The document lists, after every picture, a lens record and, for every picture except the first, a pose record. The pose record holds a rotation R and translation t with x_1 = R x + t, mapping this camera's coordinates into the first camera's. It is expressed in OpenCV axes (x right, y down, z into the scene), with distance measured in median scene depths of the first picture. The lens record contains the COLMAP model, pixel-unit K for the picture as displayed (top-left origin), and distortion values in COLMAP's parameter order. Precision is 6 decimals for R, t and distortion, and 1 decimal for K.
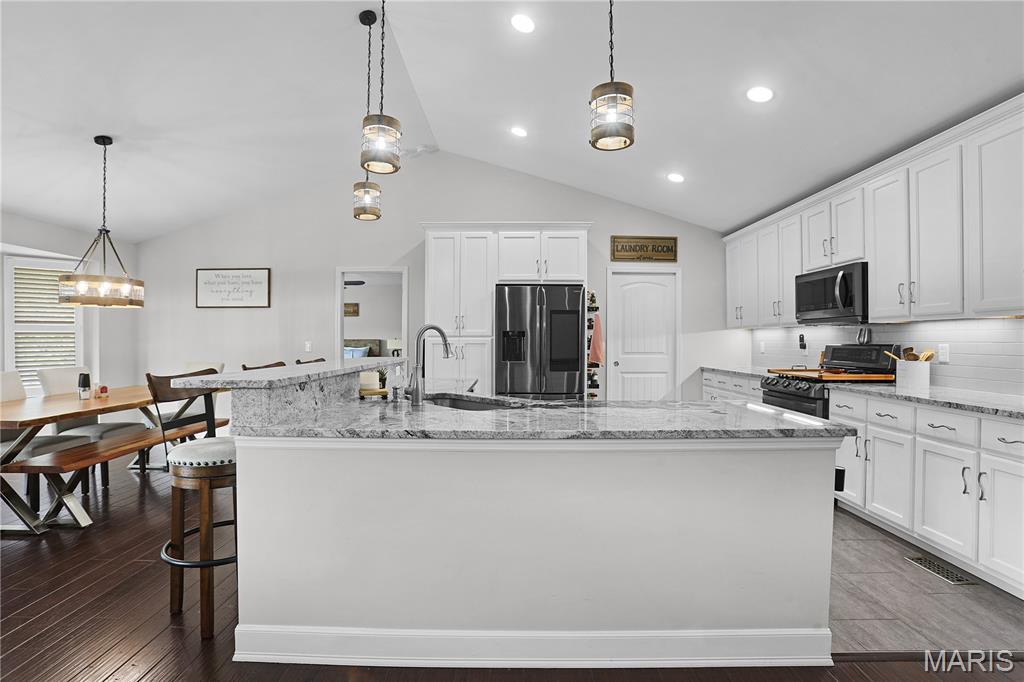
lens RADIAL K [[480.4, 0, 518.9], [0, 480.4, 341.5], [0, 0, 1]] dist [-0.013298, 0.004887]
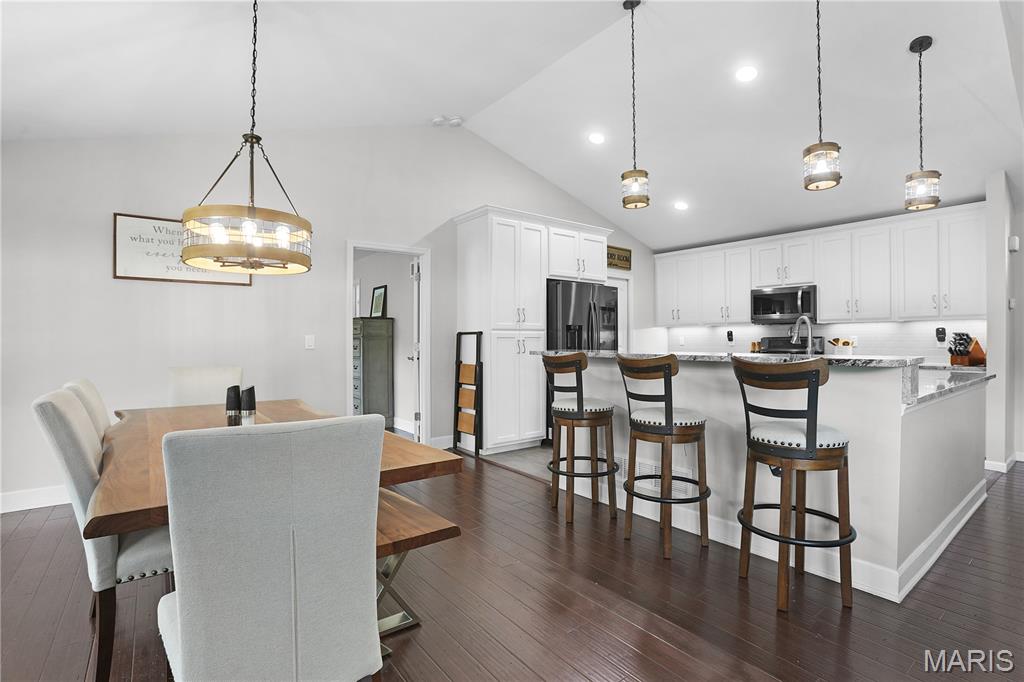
lens RADIAL K [[502.8, 0, 526.3], [0, 502.8, 336.9], [0, 0, 1]] dist [-0.005935, 0.009674]
pose [[0.773416, 0.001208, 0.633898, -0.811067], [0.004624, 0.999961, -0.007548, 0.011440], [-0.633882, 0.008769, 0.773380, 0.229983]]
